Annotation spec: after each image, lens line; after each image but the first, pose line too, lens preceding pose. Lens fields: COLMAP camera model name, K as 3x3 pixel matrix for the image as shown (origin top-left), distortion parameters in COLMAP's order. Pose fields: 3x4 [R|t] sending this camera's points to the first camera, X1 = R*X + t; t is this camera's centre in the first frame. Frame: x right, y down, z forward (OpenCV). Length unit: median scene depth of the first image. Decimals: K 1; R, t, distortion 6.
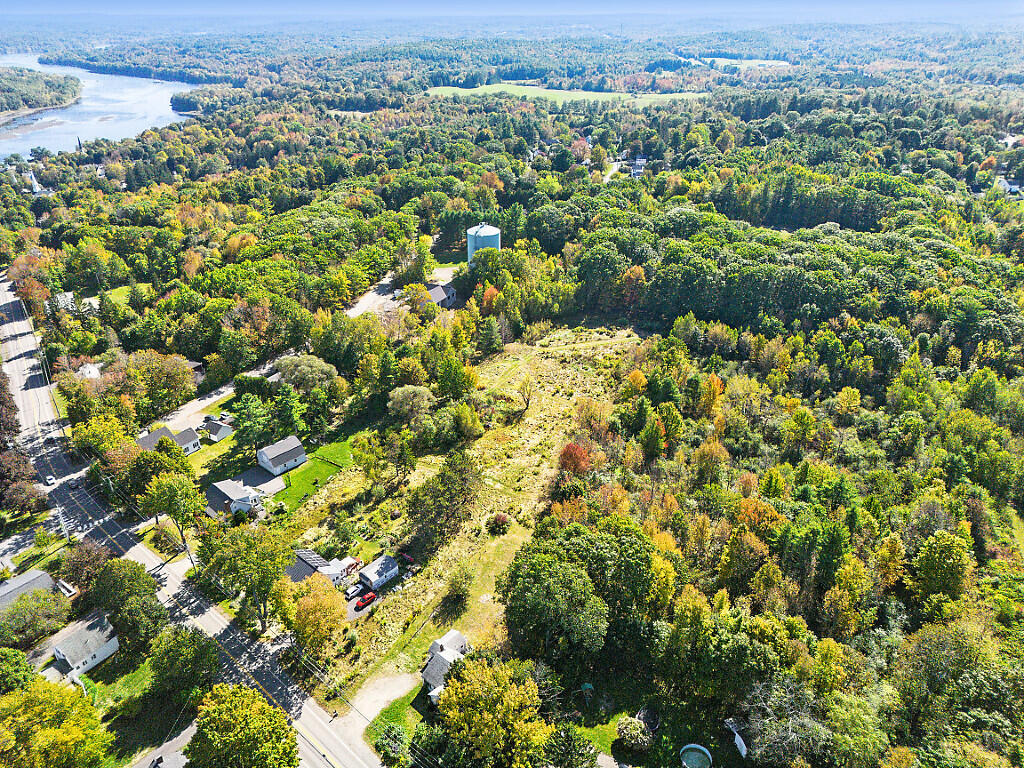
lens RADIAL K [[716.0, 0, 513.9], [0, 716.0, 382.8], [0, 0, 1]] dist [0.077569, -0.071800]
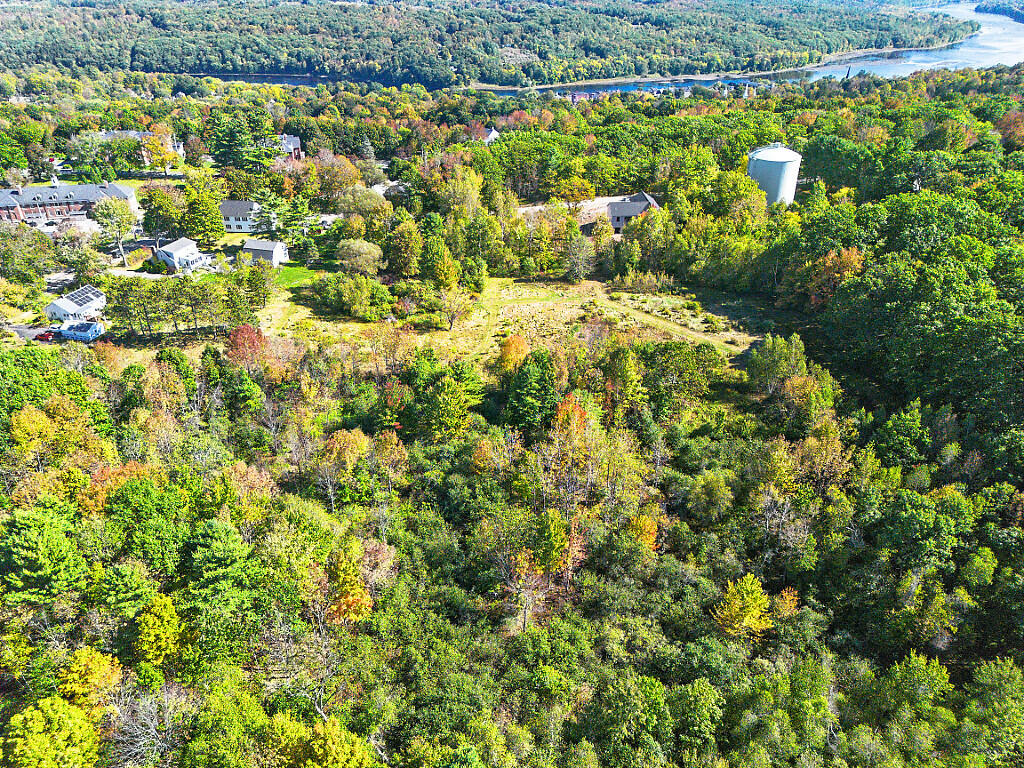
lens RADIAL K [[716.0, 0, 513.9], [0, 716.0, 382.8], [0, 0, 1]] dist [0.077569, -0.071800]
pose [[0.454304, 0.444414, -0.772078, 0.597950], [-0.408128, 0.874206, 0.263050, -0.129381], [0.791858, 0.195602, 0.578533, 0.563490]]
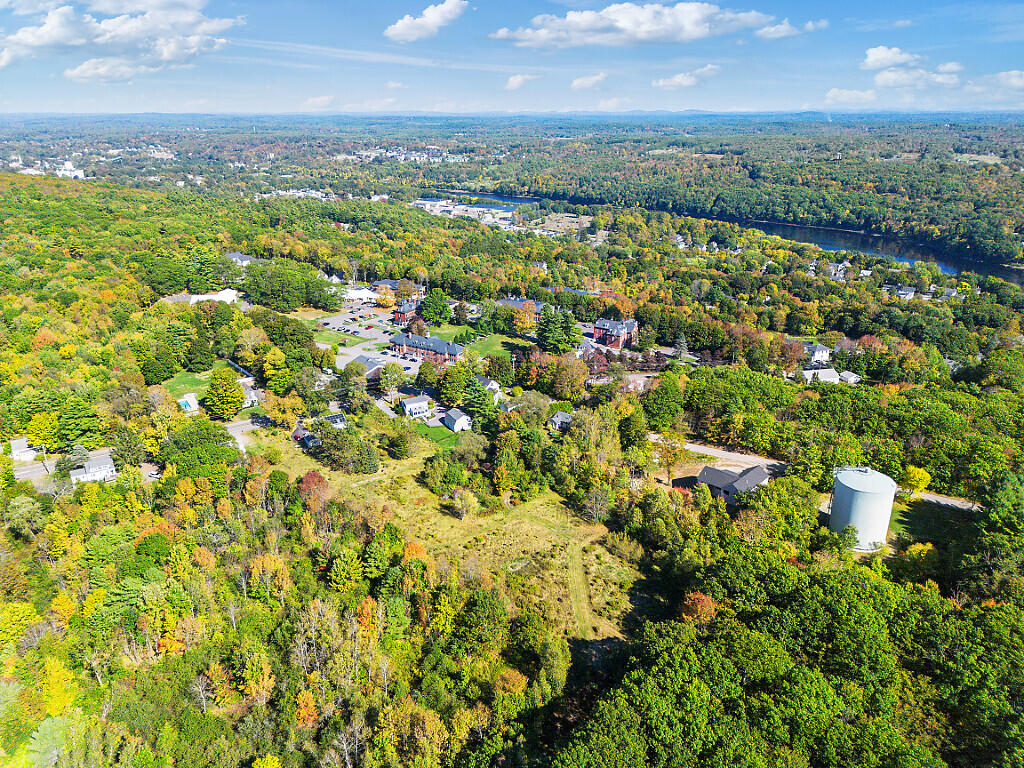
lens RADIAL K [[716.0, 0, 513.9], [0, 716.0, 382.8], [0, 0, 1]] dist [0.077569, -0.071800]
pose [[-0.317238, 0.341259, -0.884818, 0.745786], [-0.430781, 0.779343, 0.455029, -0.549653], [0.844860, 0.525515, -0.100229, 0.958336]]
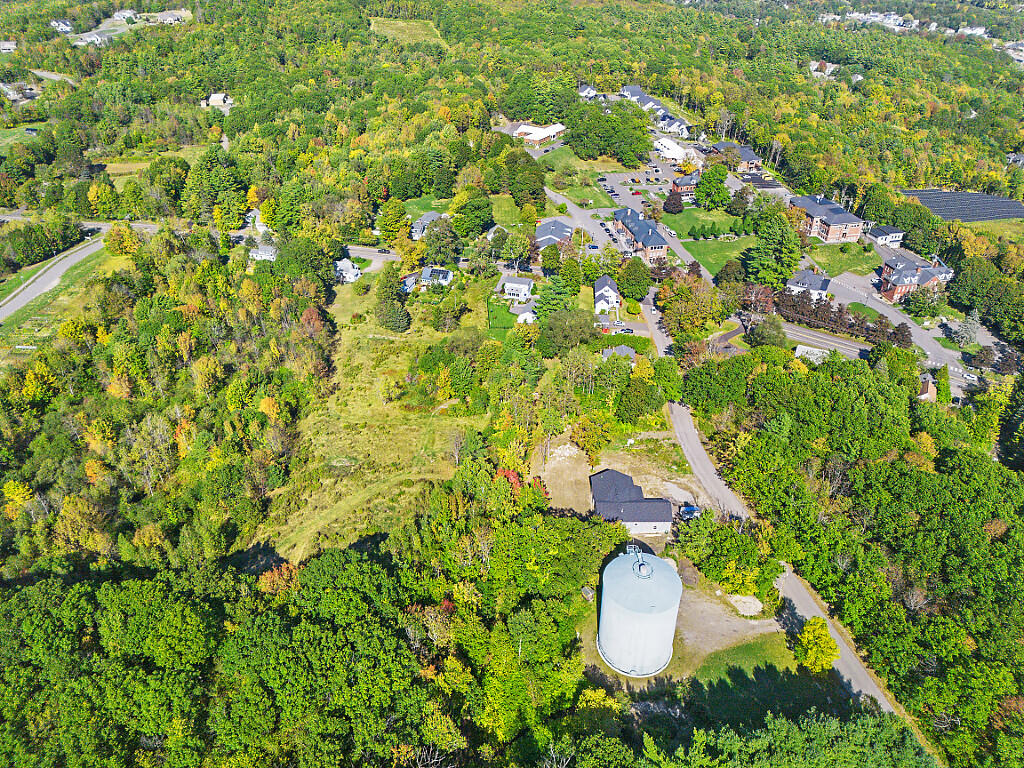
lens RADIAL K [[716.0, 0, 513.9], [0, 716.0, 382.8], [0, 0, 1]] dist [0.077569, -0.071800]
pose [[-0.898755, 0.248694, -0.361098, 0.194257], [-0.191536, 0.518140, 0.833574, -0.781297], [0.394404, 0.818341, -0.418047, 1.330338]]
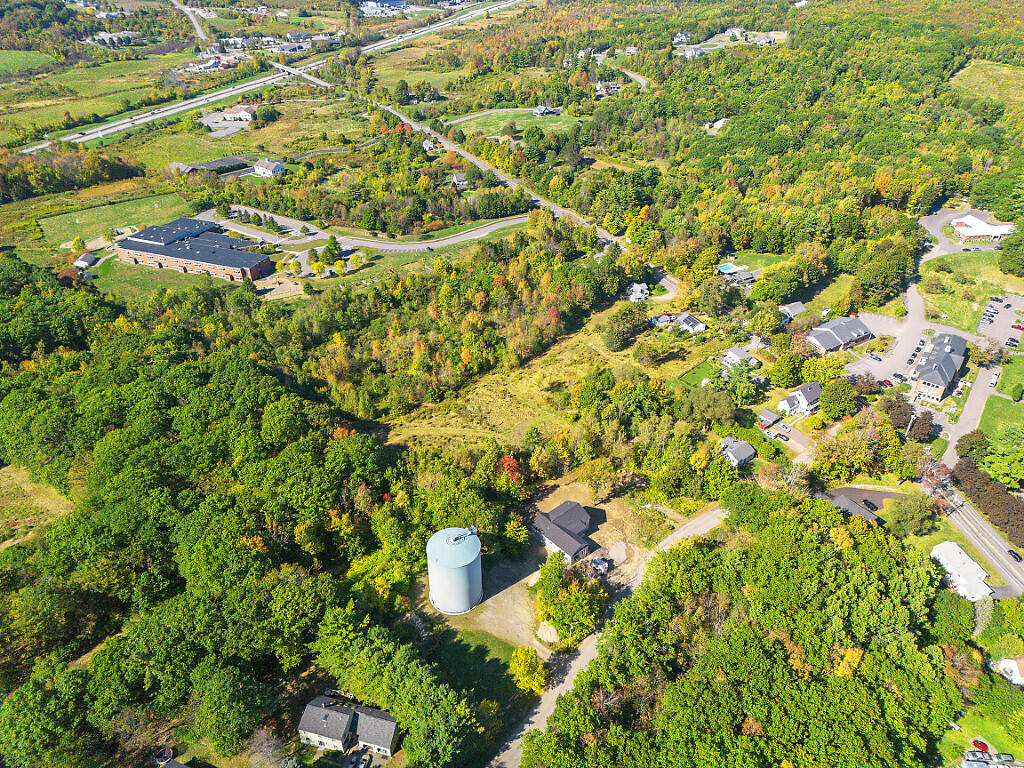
lens RADIAL K [[716.0, 0, 513.9], [0, 716.0, 382.8], [0, 0, 1]] dist [0.077569, -0.071800]
pose [[-0.923668, -0.204373, 0.324144, -0.329304], [0.183041, 0.507841, 0.841780, -1.002230], [-0.336651, 0.836857, -0.431667, 1.428635]]
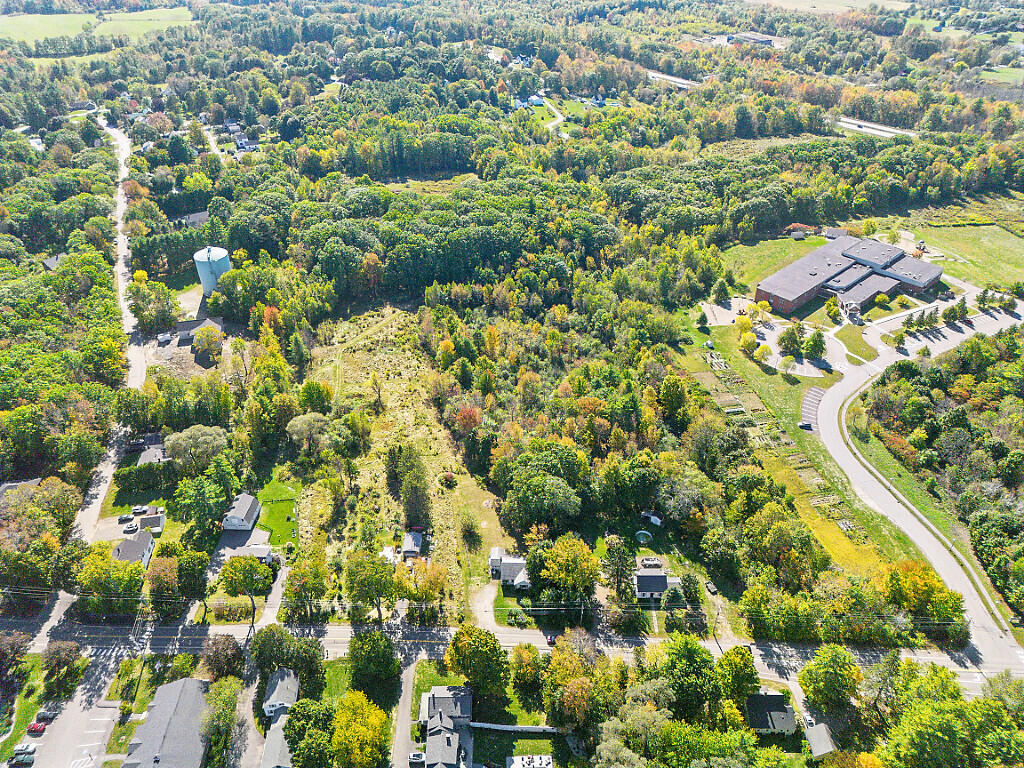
lens RADIAL K [[716.0, 0, 513.9], [0, 716.0, 382.8], [0, 0, 1]] dist [0.077569, -0.071800]
pose [[0.769080, -0.364048, 0.525343, -0.414219], [0.288528, 0.931169, 0.222882, -0.182985], [-0.570323, -0.019838, 0.821181, -0.166784]]
